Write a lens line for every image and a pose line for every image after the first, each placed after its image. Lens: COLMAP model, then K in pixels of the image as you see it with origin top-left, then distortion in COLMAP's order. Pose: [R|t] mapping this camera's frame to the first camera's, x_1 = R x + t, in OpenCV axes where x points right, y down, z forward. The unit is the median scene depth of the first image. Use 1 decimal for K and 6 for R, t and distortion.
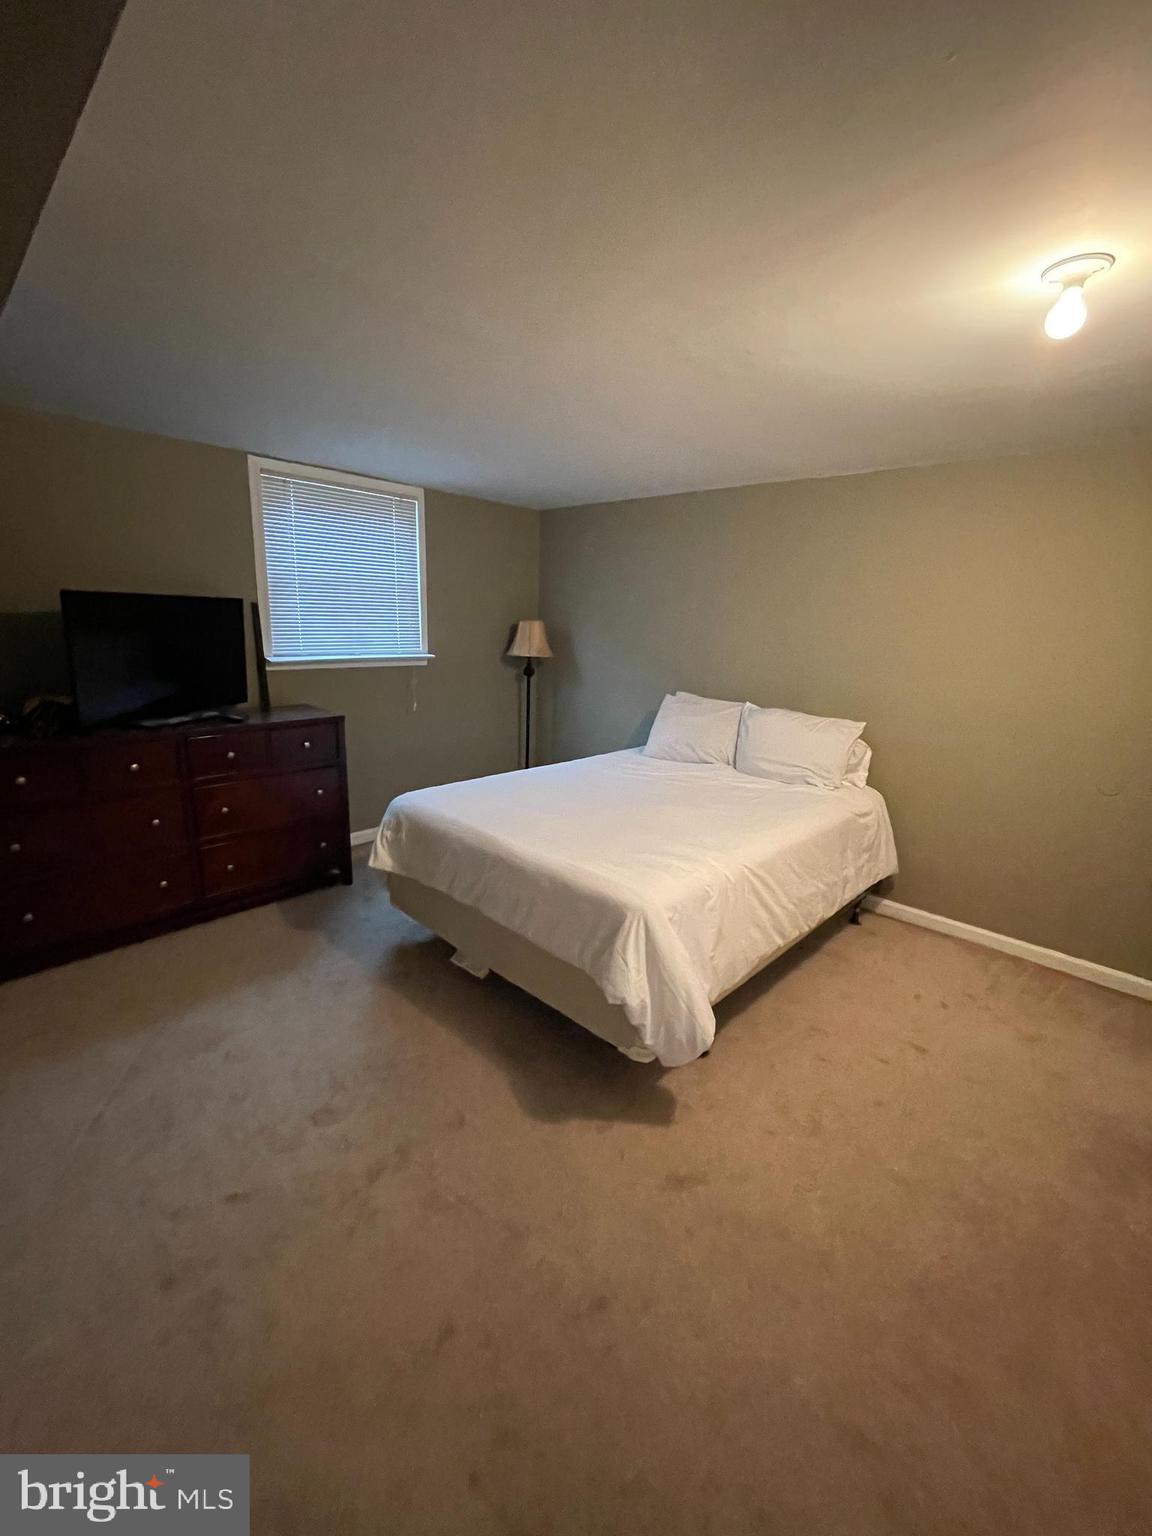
lens RADIAL K [[622.9, 0, 581.3], [0, 622.9, 765.0], [0, 0, 1]] dist [0.000108, 0.000062]
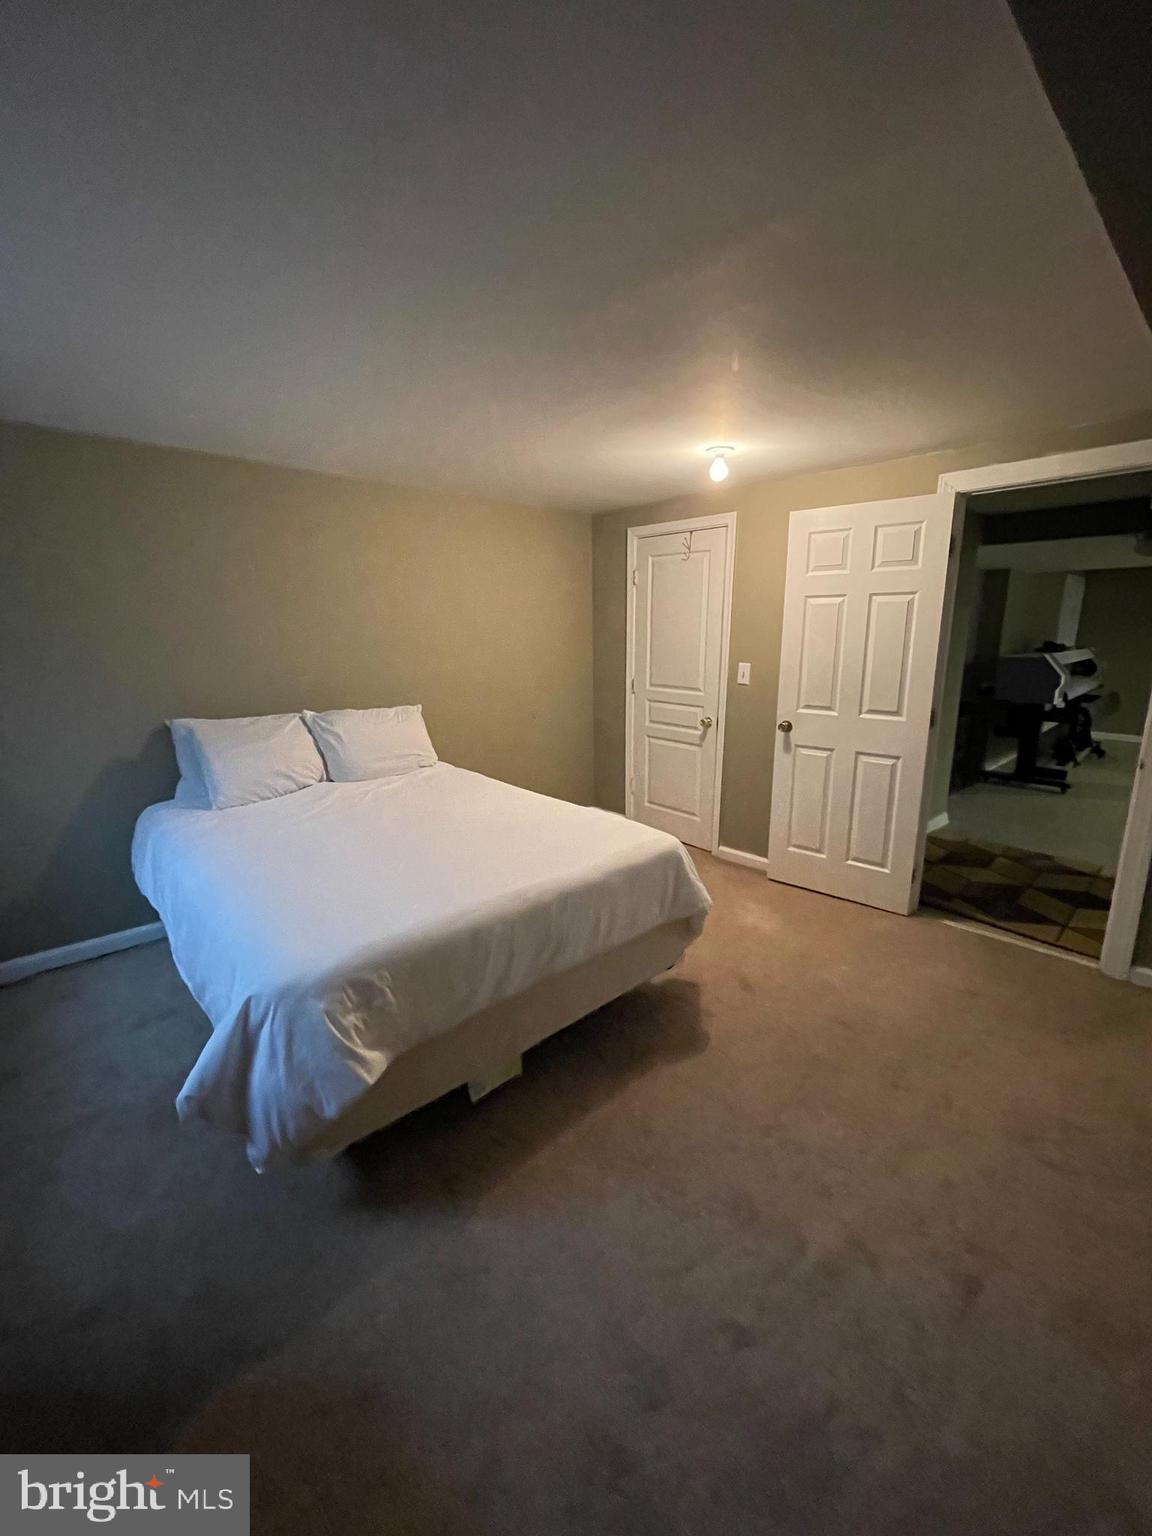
lens RADIAL K [[623.1, 0, 582.9], [0, 623.1, 763.1], [0, 0, 1]] dist [-0.000261, 0.000061]
pose [[0.083812, -0.248331, 0.965043, -0.838229], [0.235007, 0.946059, 0.223036, -0.195166], [-0.968374, 0.208098, 0.137651, 0.734439]]
